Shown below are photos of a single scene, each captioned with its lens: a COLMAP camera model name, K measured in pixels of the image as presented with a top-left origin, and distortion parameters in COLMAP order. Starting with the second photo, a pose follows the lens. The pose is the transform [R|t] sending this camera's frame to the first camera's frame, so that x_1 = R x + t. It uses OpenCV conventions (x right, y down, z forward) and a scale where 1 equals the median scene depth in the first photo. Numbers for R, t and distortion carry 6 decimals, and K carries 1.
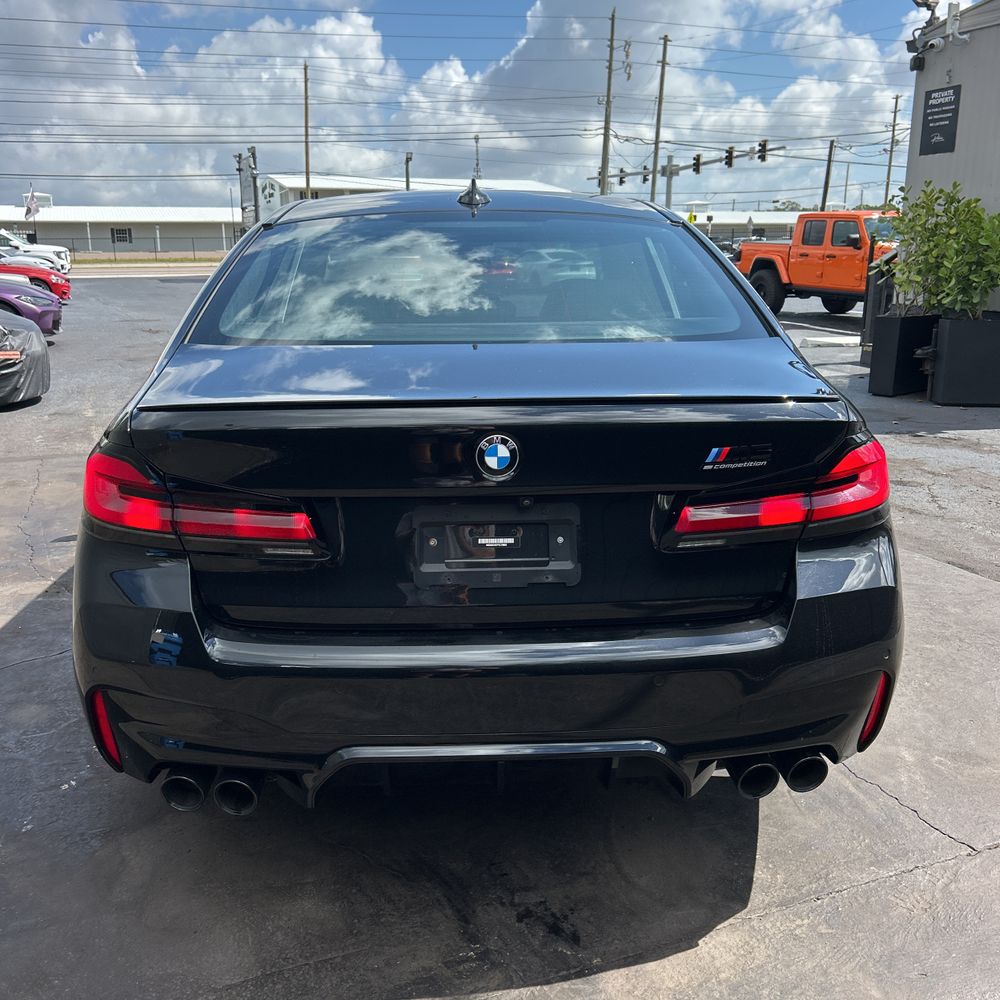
lens RADIAL K [[1014.7, 0, 499.3], [0, 1014.7, 502.5], [0, 0, 1]] dist [0.022374, -0.001834]
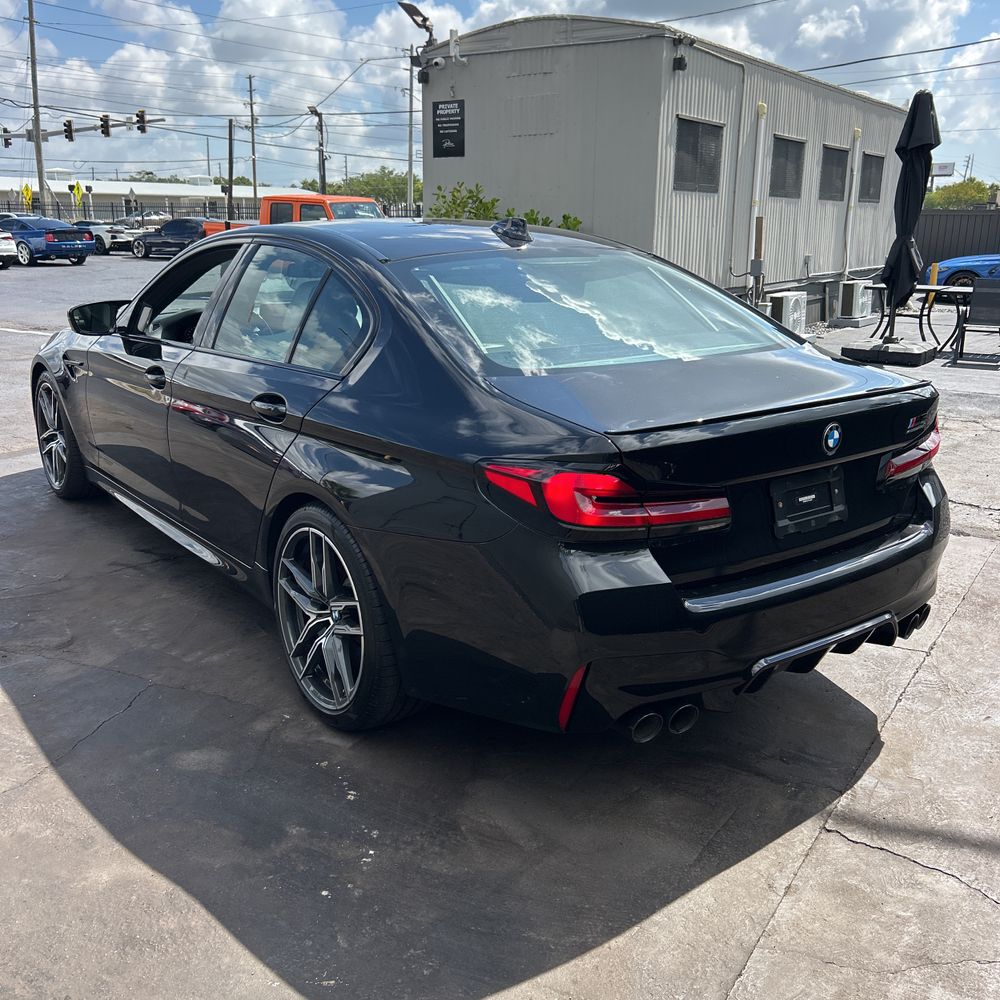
lens RADIAL K [[985.7, 0, 508.6], [0, 985.7, 504.0], [0, 0, 1]] dist [0.027300, -0.029651]
pose [[0.828586, -0.143468, 0.541167, -0.190392], [0.124722, 0.989620, 0.071392, -0.018196], [-0.545793, 0.008341, 0.837879, 0.009957]]
